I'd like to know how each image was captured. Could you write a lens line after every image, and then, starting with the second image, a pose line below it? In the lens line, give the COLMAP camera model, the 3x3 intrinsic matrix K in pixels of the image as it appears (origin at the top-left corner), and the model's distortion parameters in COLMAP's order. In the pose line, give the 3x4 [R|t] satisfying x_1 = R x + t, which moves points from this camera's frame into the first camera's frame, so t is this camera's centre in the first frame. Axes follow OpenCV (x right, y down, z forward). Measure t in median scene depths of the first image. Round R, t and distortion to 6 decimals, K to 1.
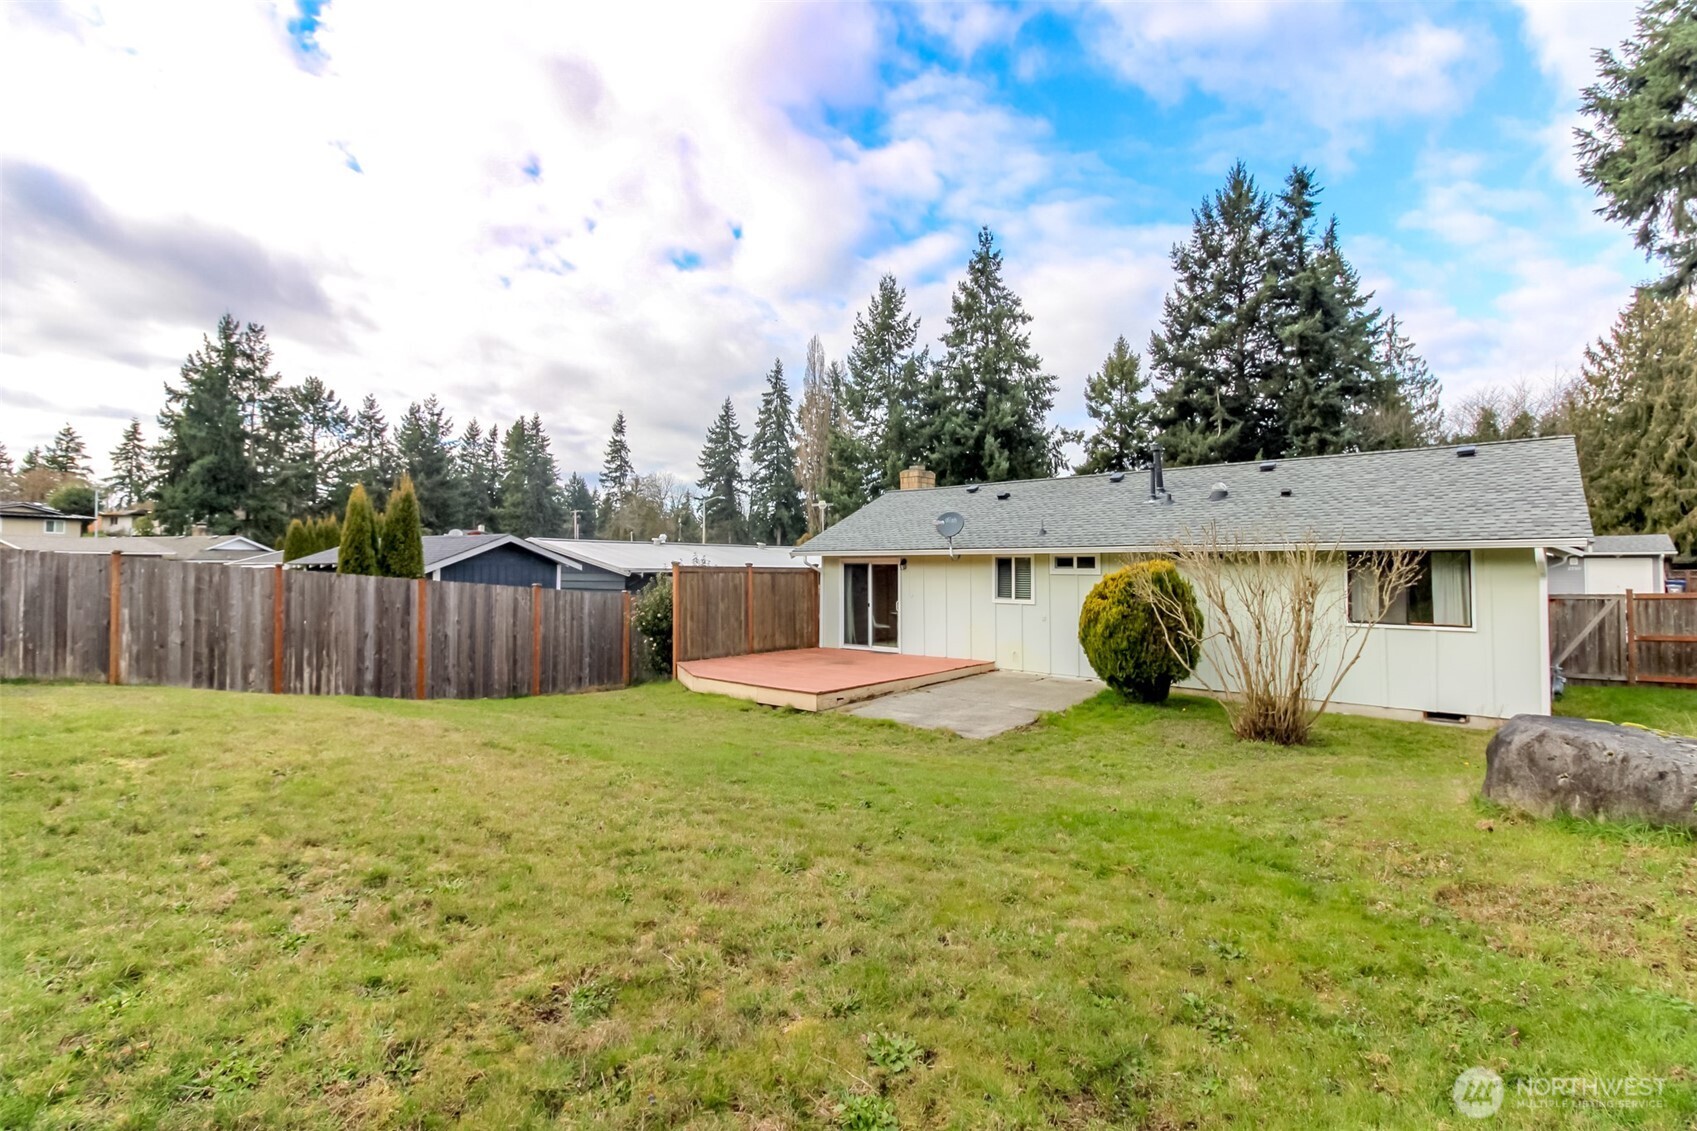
lens RADIAL K [[779.2, 0, 838.6], [0, 779.2, 530.9], [0, 0, 1]] dist [0.017292, -0.010917]
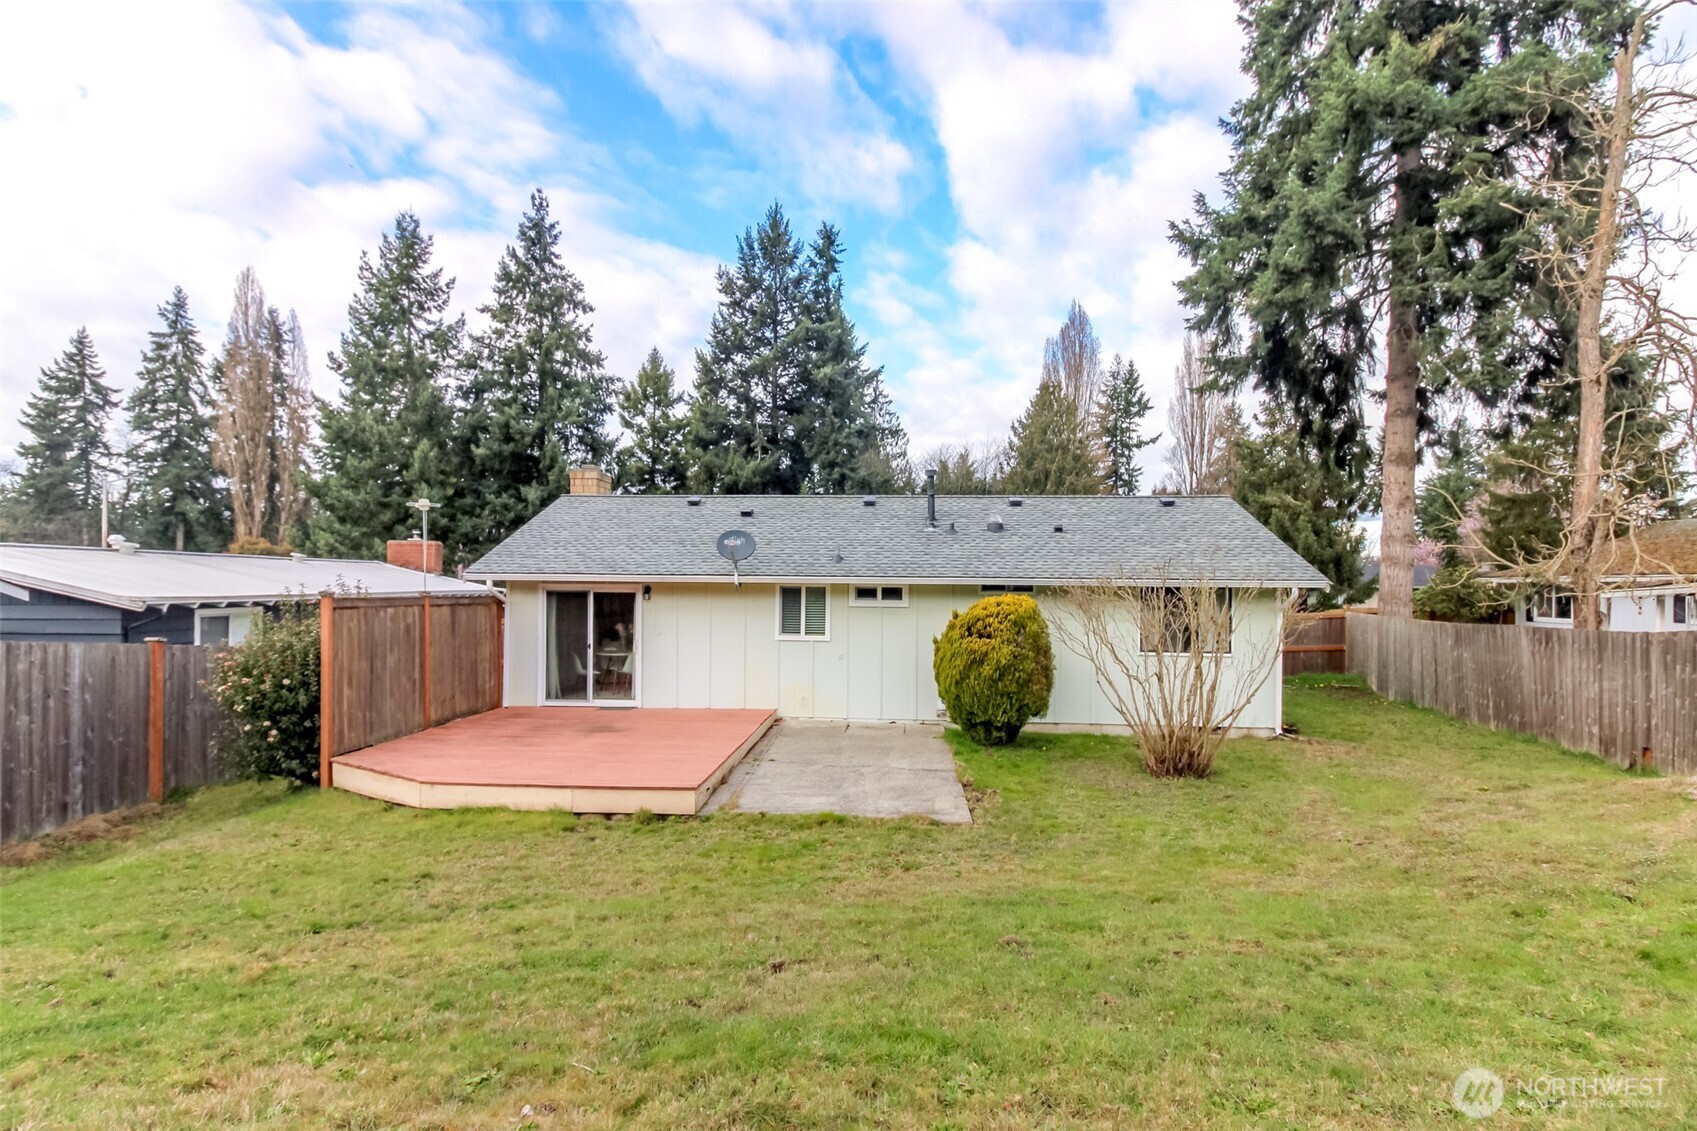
lens RADIAL K [[802.7, 0, 848.5], [0, 802.7, 565.5], [0, 0, 1]] dist [0.032050, -0.022960]
pose [[0.794097, 0.022125, 0.607389, -0.074069], [-0.037605, 0.999211, 0.012768, -0.000589], [-0.606627, -0.032980, 0.794302, 0.073691]]
